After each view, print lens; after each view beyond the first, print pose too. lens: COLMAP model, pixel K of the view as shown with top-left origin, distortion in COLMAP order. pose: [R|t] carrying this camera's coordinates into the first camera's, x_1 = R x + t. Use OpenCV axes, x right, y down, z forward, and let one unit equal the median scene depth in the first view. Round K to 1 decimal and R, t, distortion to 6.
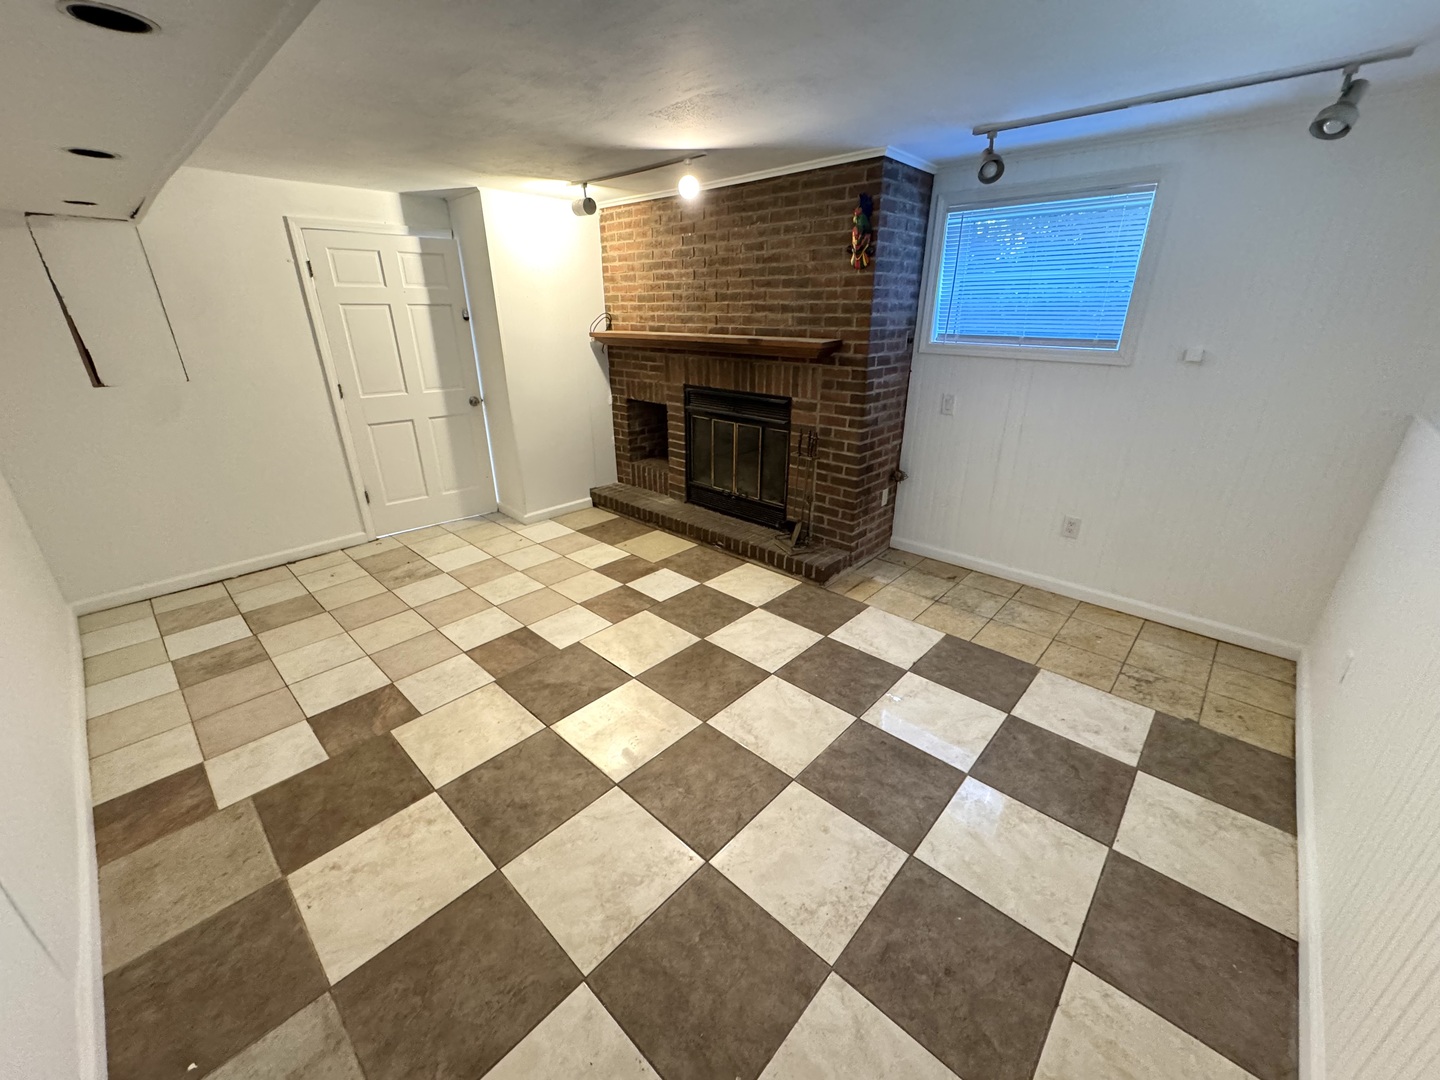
lens RADIAL K [[572.6, 0, 719.3], [0, 572.6, 540.3], [0, 0, 1]] dist [-0.001436, -0.000092]
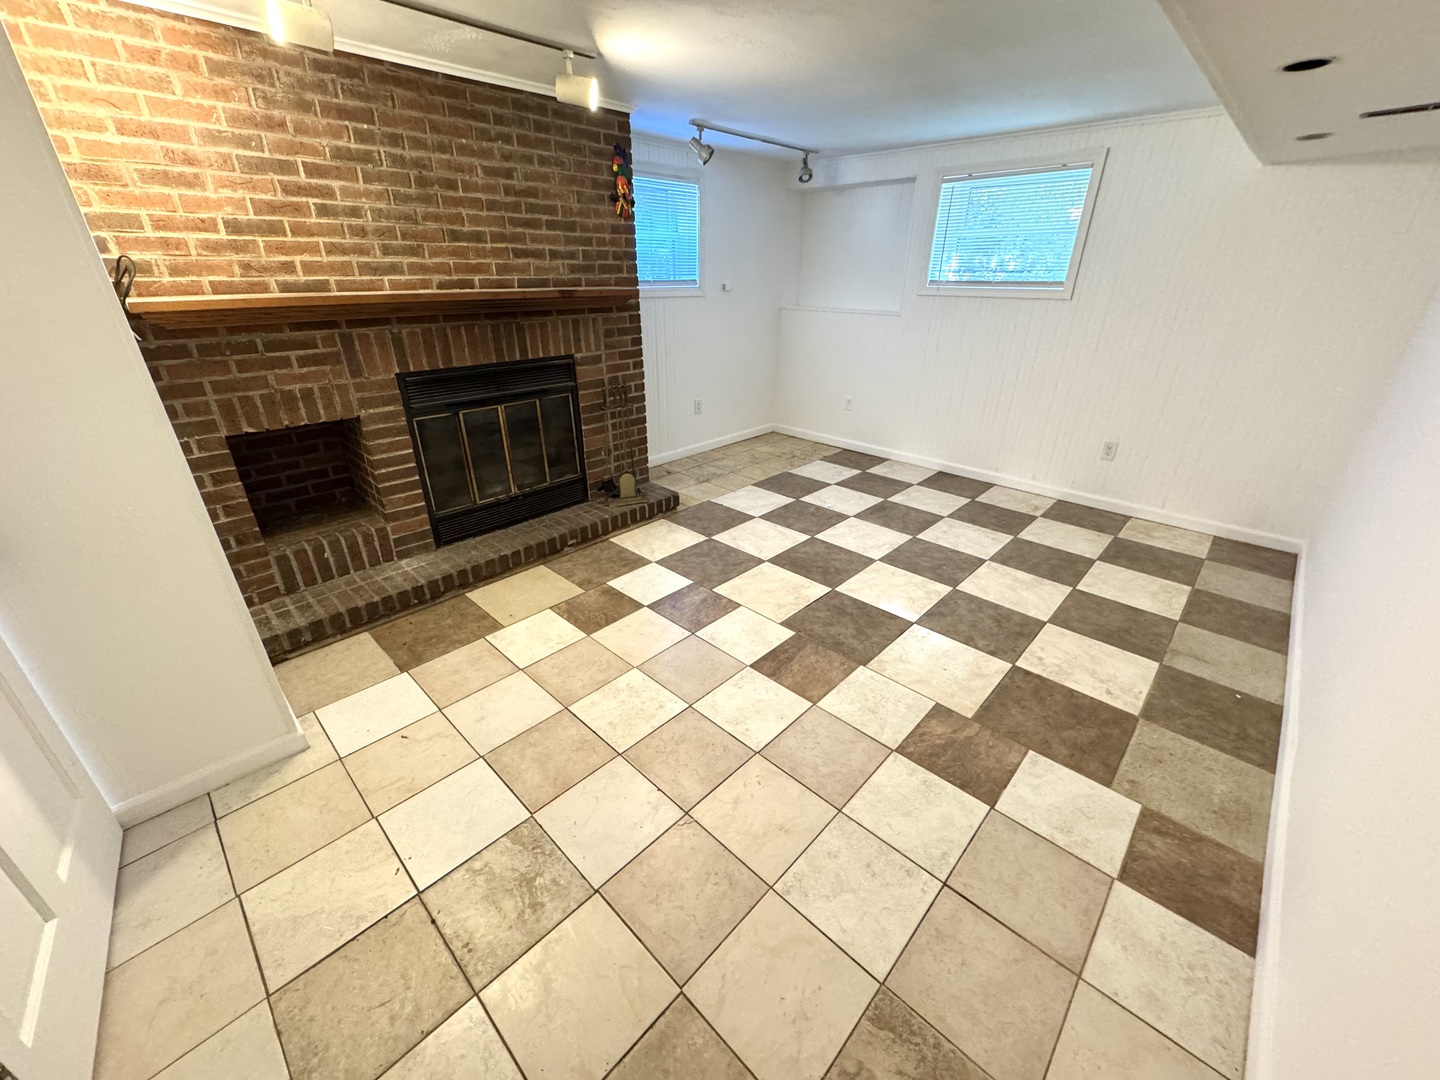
lens RADIAL K [[572.6, 0, 719.3], [0, 572.6, 540.3], [0, 0, 1]] dist [-0.001436, -0.000092]
pose [[0.013837, -0.426921, 0.904183, -0.881376], [0.373691, 0.840953, 0.391348, -0.286284], [-0.927450, 0.332470, 0.171173, 0.764964]]
